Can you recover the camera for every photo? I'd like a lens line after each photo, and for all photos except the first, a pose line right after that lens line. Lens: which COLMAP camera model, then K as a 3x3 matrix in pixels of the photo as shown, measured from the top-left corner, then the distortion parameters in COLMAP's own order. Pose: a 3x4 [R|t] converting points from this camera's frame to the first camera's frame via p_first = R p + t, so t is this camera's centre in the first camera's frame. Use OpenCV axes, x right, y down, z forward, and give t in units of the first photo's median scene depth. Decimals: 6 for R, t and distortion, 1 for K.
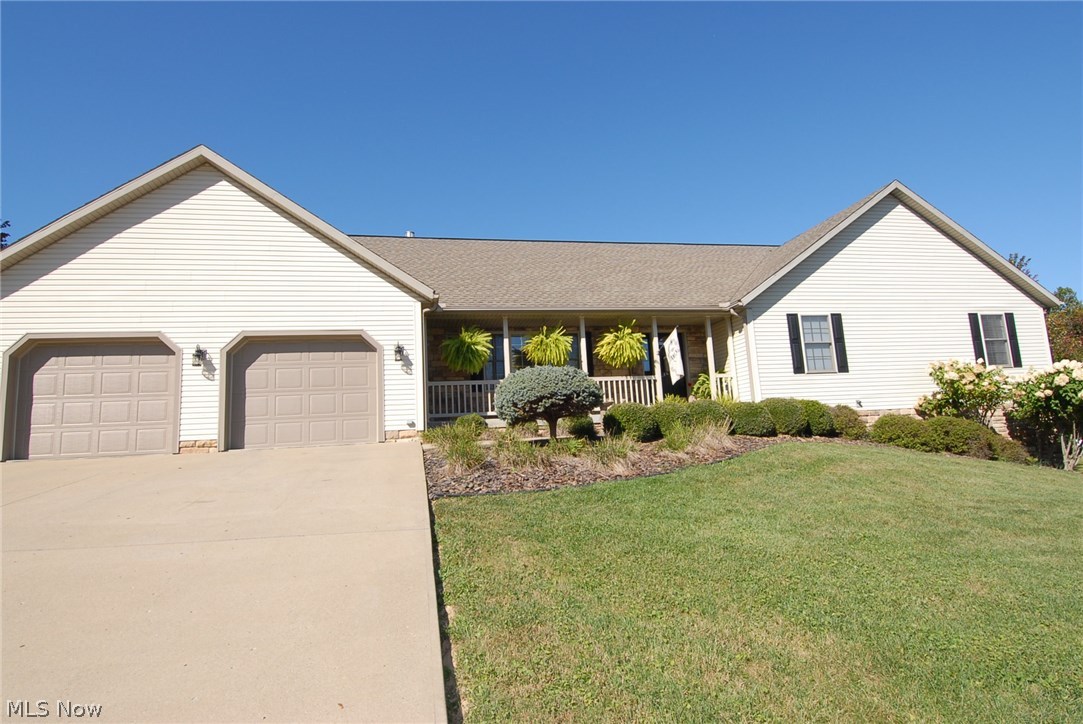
lens RADIAL K [[563.5, 0, 546.2], [0, 563.5, 359.7], [0, 0, 1]] dist [0.041371, -0.043684]
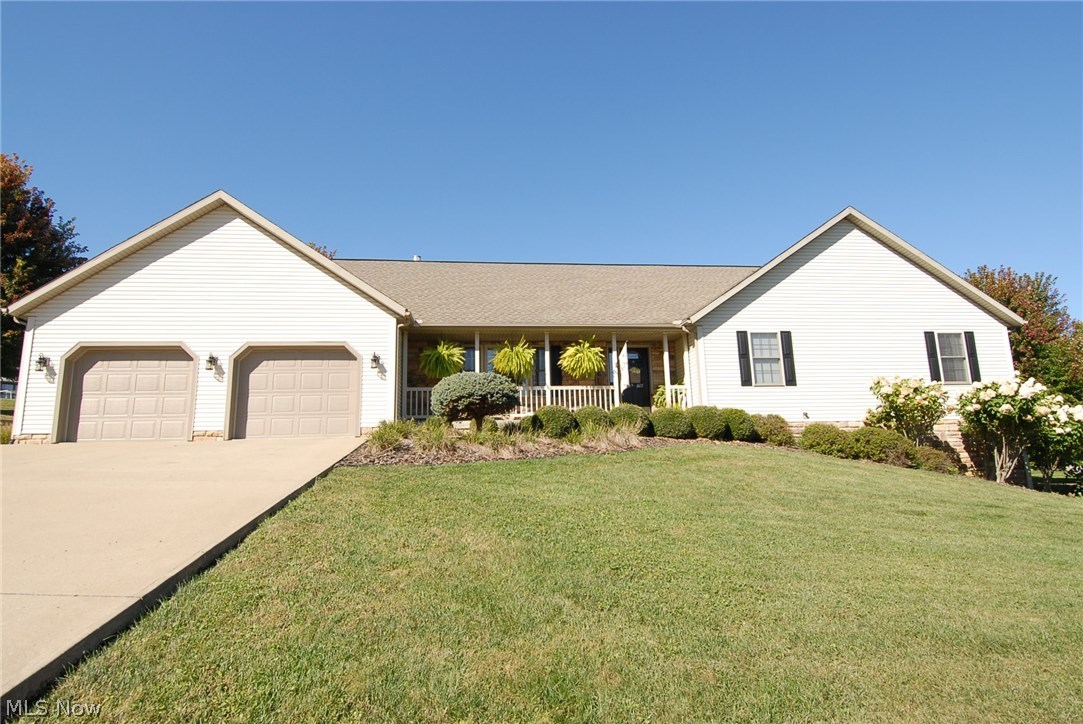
lens RADIAL K [[563.5, 0, 546.2], [0, 563.5, 359.7], [0, 0, 1]] dist [0.041371, -0.043684]
pose [[0.995604, 0.011319, -0.092974, 0.176931], [-0.014109, 0.999468, -0.029401, 0.012120], [0.092592, 0.030584, 0.995234, -0.120917]]
